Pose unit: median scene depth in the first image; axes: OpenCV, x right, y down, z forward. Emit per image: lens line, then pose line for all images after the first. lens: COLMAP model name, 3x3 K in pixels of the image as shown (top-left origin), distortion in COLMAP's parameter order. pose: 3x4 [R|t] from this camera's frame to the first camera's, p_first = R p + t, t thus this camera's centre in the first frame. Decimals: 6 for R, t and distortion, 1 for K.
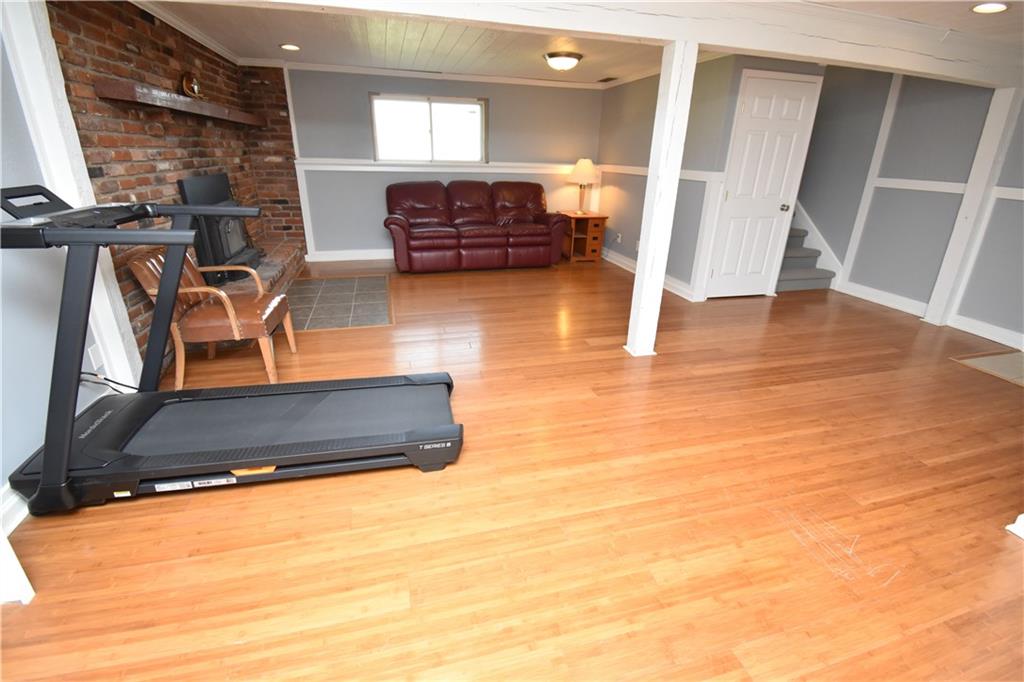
lens RADIAL K [[453.6, 0, 515.3], [0, 453.6, 332.8], [0, 0, 1]] dist [0.022533, -0.027120]
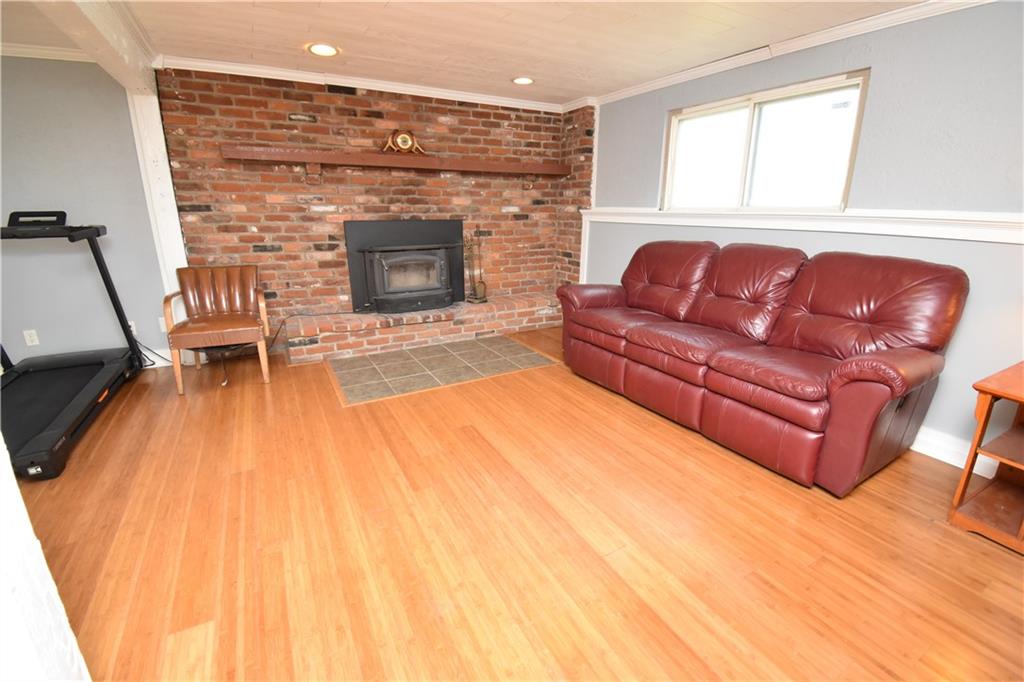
lens RADIAL K [[453.6, 0, 515.3], [0, 453.6, 332.8], [0, 0, 1]] dist [0.022533, -0.027120]
pose [[0.236861, 0.238817, -0.941734, 0.357892], [-0.355996, 0.923234, 0.144587, -0.248519], [0.903971, 0.301007, 0.303696, 0.709721]]
